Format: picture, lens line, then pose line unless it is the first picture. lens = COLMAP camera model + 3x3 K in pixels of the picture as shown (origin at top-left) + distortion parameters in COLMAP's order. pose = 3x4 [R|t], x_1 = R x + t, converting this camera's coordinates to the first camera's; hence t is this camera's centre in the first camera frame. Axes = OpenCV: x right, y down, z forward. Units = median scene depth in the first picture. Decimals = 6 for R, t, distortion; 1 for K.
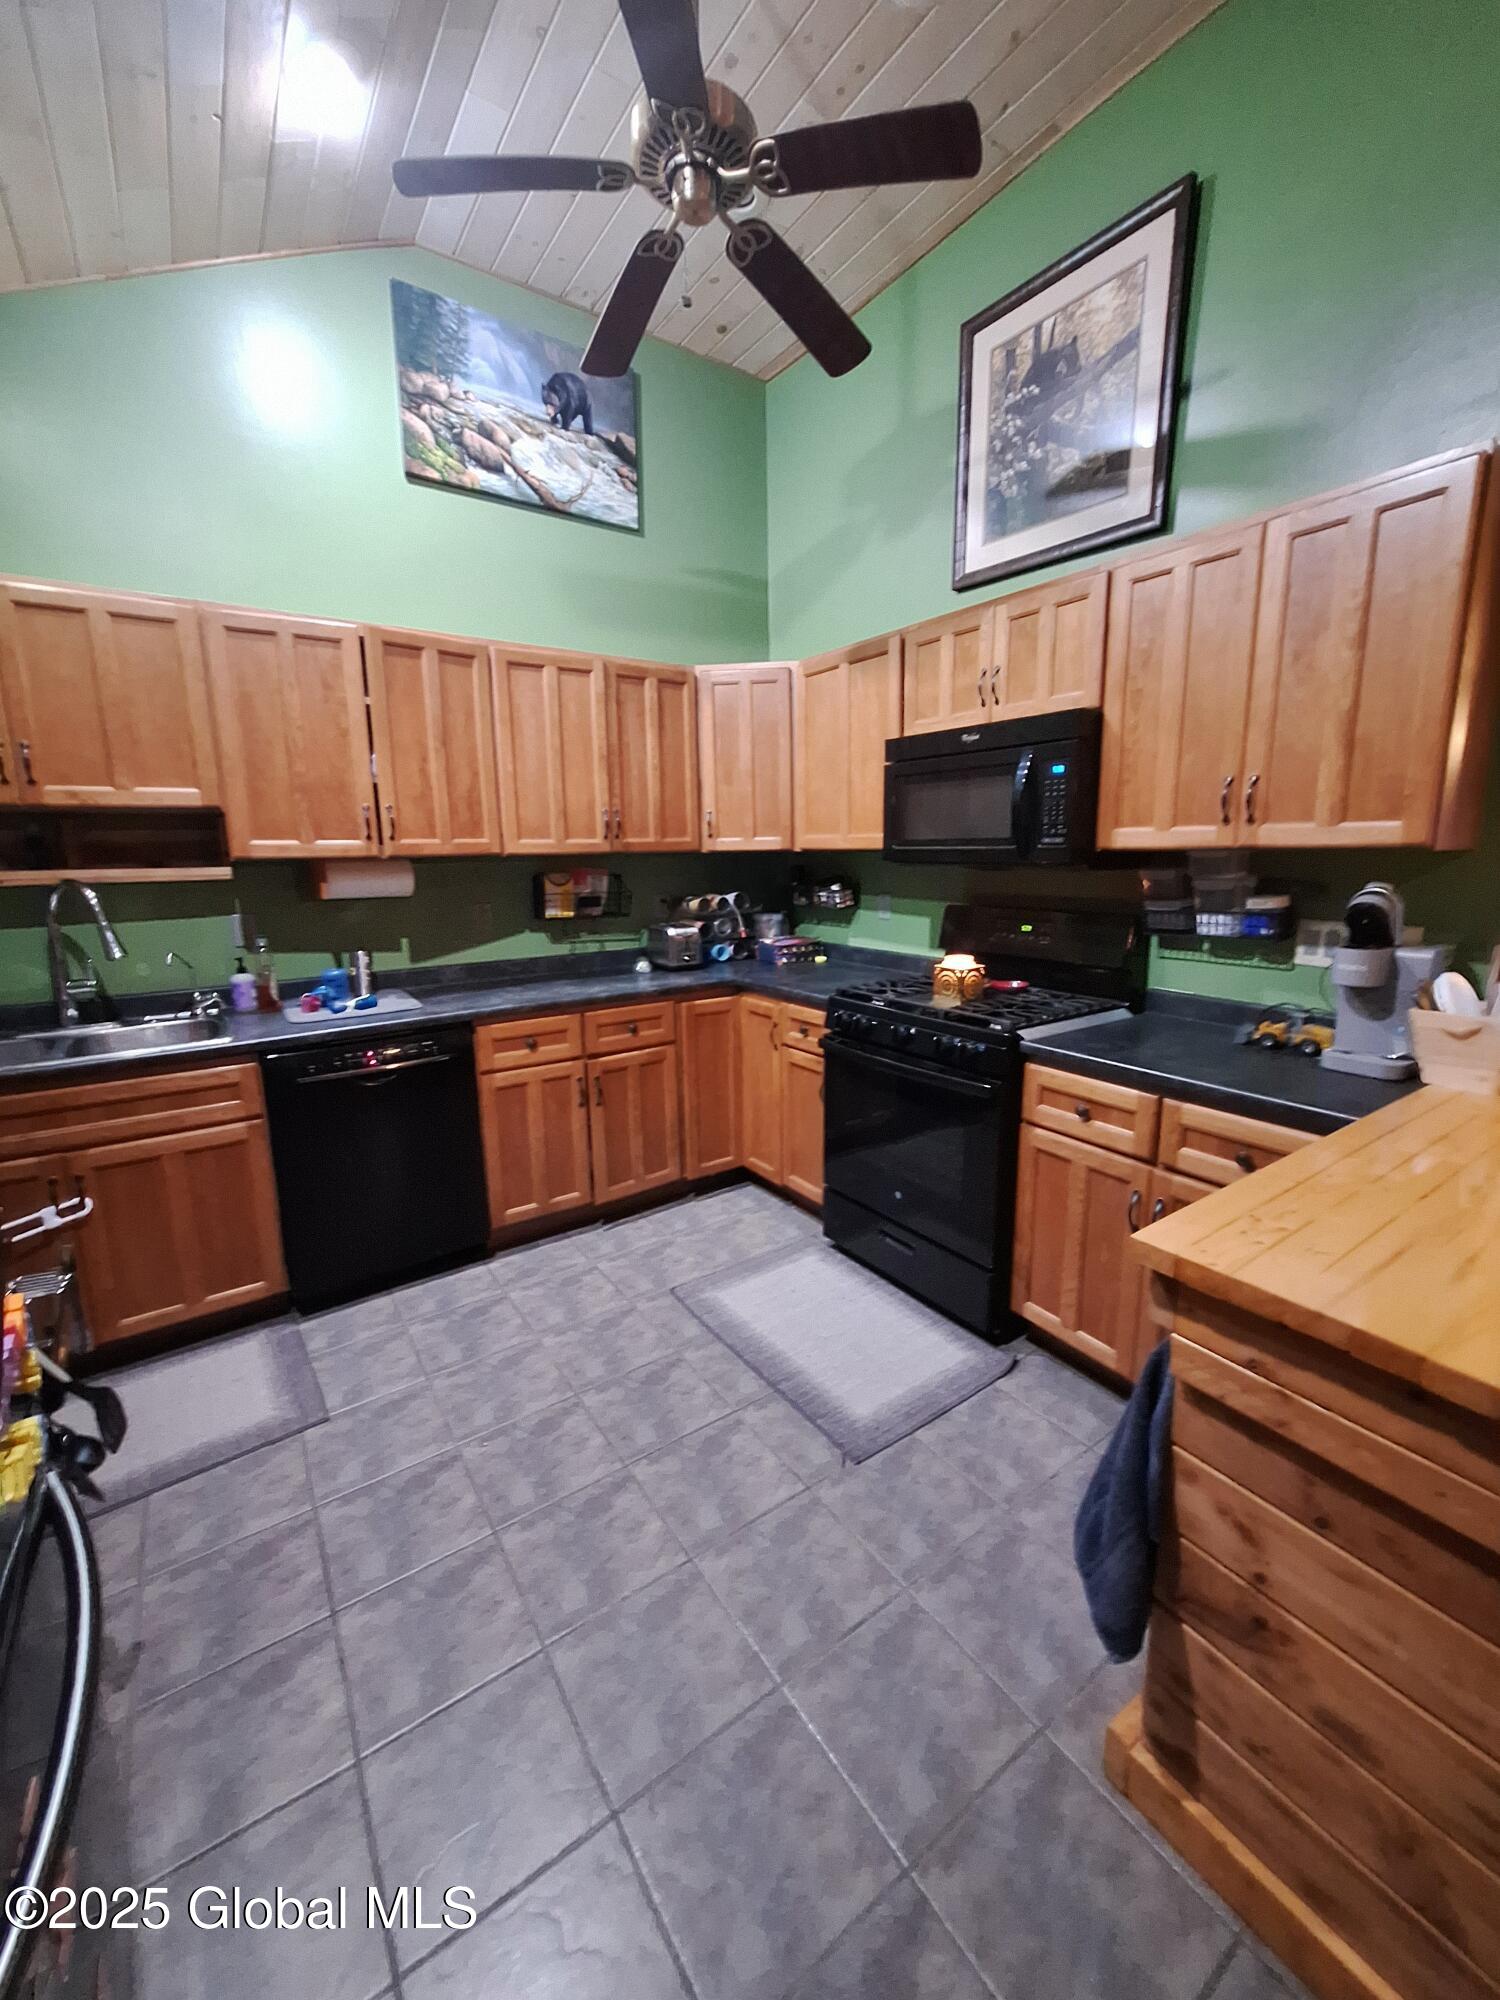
lens RADIAL K [[789.2, 0, 763.8], [0, 789.2, 990.8], [0, 0, 1]] dist [-0.002973, 0.000527]
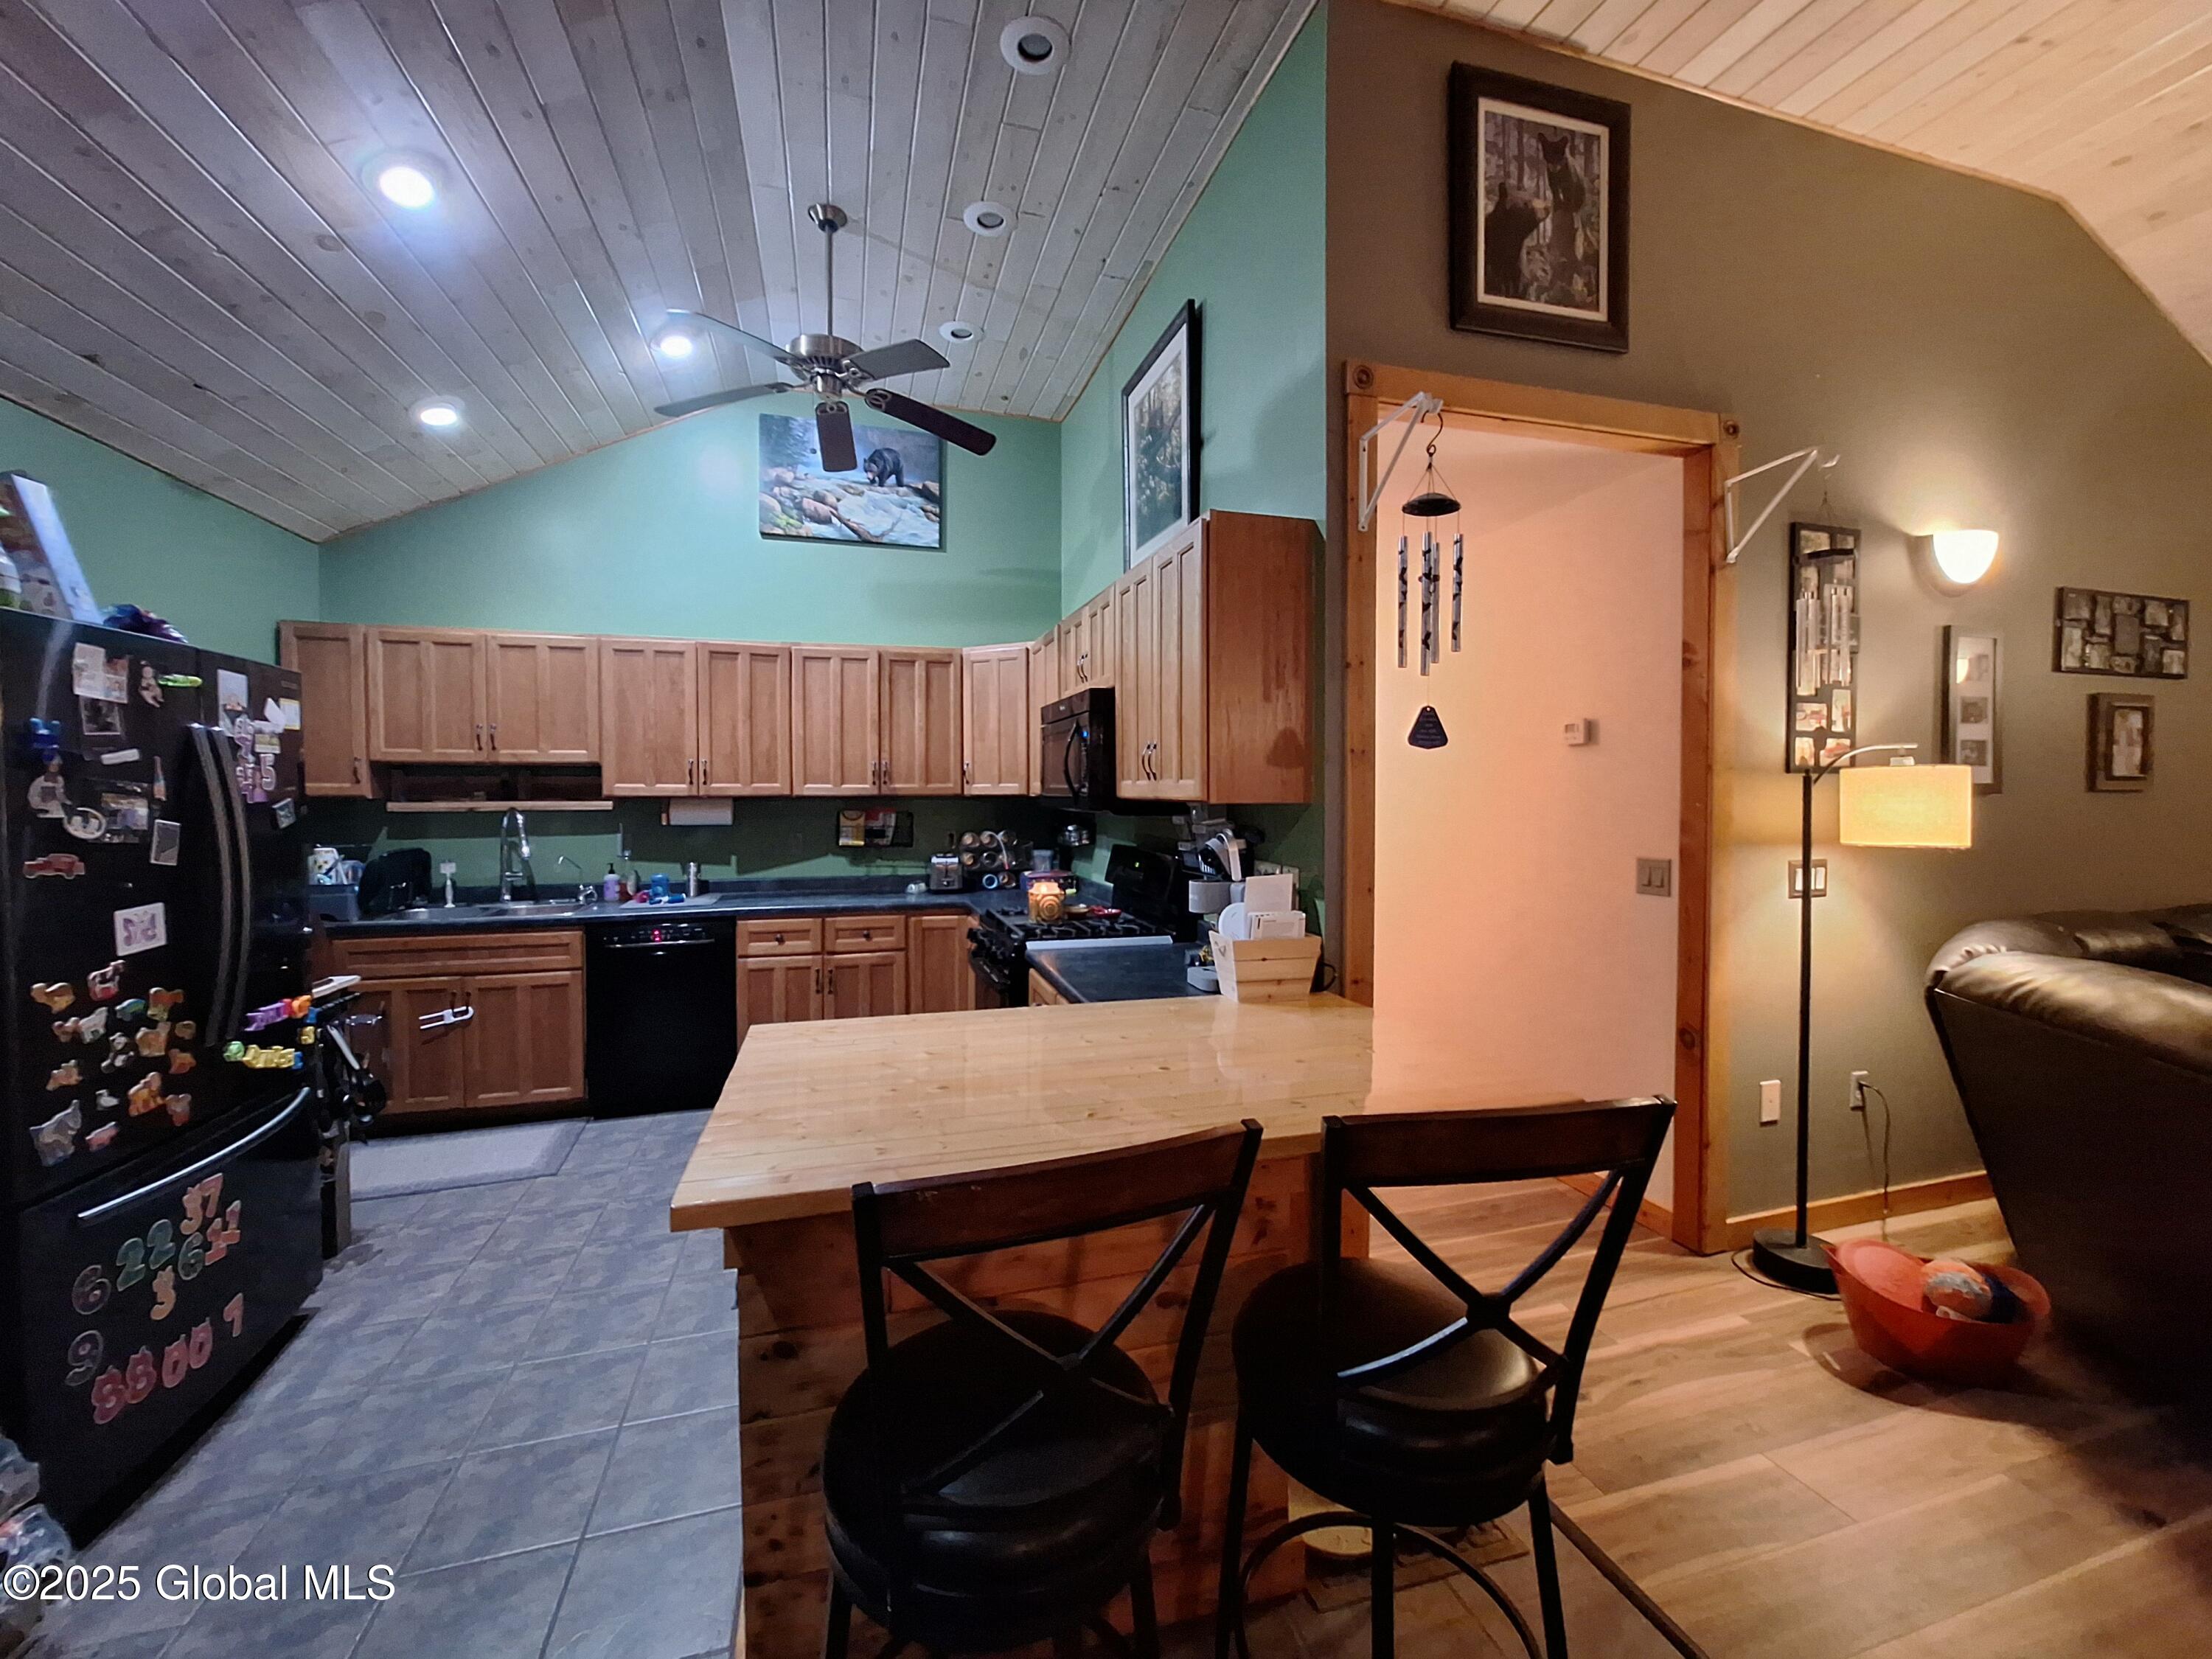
lens RADIAL K [[872.9, 0, 1088.2], [0, 872.9, 808.1], [0, 0, 1]] dist [-0.002973, 0.000527]
pose [[0.944176, 0.018314, -0.328931, 0.780285], [-0.069086, 0.987259, -0.143340, 0.030591], [0.322115, 0.158063, 0.933412, -0.260453]]
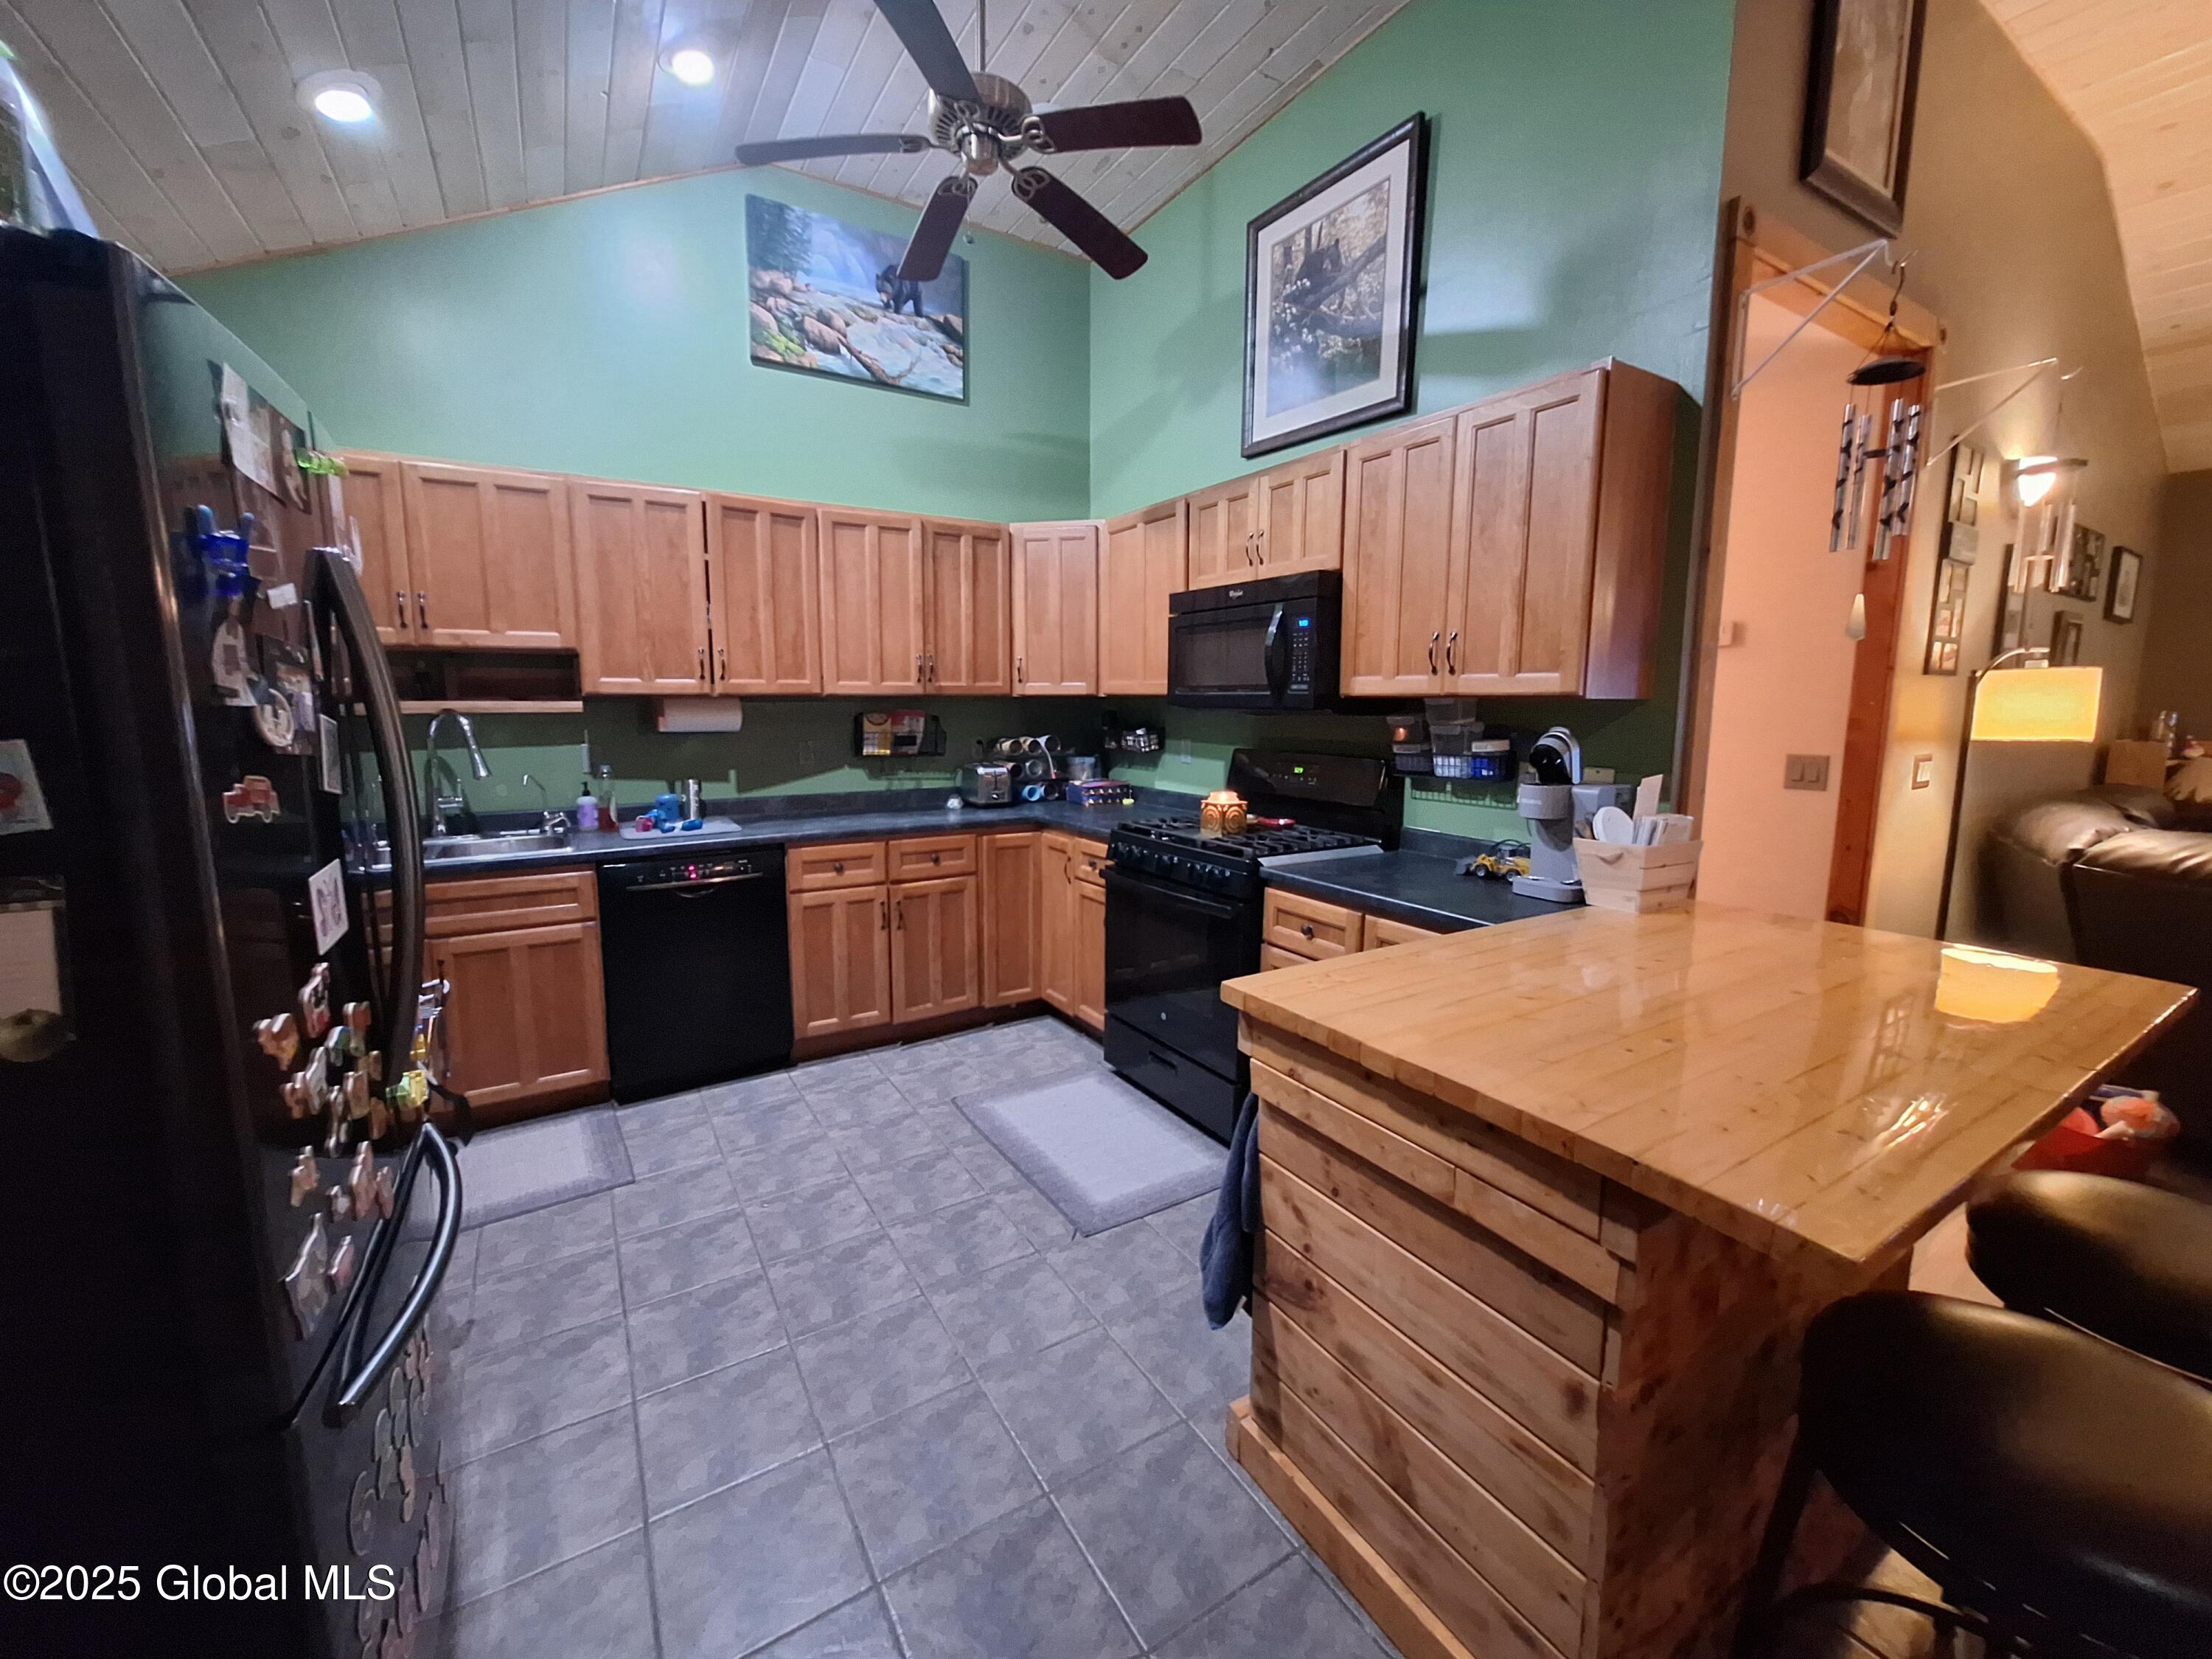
lens RADIAL K [[872.9, 0, 1088.2], [0, 872.9, 807.8], [0, 0, 1]] dist [-0.002973, 0.000527]
pose [[0.997469, 0.023552, -0.067089, 0.149606], [-0.027192, 0.998178, -0.053871, 0.047399], [0.065698, 0.055559, 0.996292, -0.209984]]
